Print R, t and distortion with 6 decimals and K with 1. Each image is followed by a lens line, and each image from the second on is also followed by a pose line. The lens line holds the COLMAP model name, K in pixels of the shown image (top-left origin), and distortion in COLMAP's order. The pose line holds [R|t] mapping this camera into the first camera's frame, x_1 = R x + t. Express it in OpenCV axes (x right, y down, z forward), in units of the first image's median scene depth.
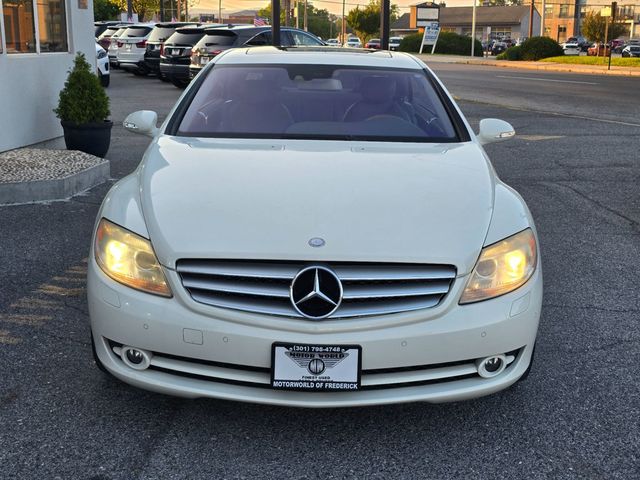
lens RADIAL K [[857.6, 0, 320.0], [0, 857.6, 240.0], [0, 0, 1]] dist [0.178899, -0.522377]
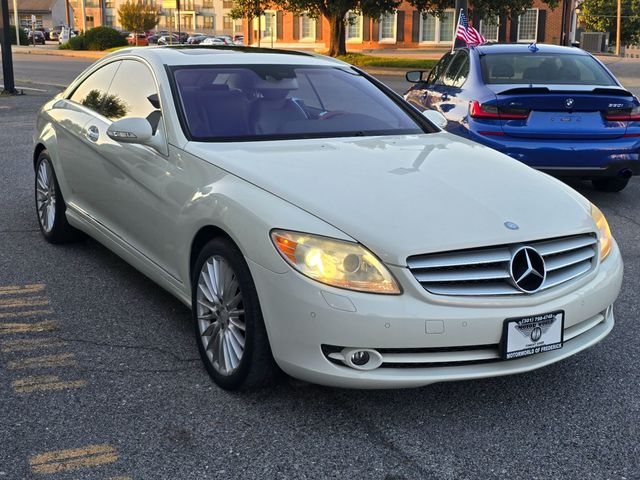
lens RADIAL K [[857.6, 0, 320.0], [0, 857.6, 240.0], [0, 0, 1]] dist [0.178899, -0.522377]
pose [[0.852813, -0.116183, 0.509129, -0.788320], [0.109785, 0.993037, 0.042716, -0.054568], [-0.510547, 0.019466, 0.859630, 0.156919]]
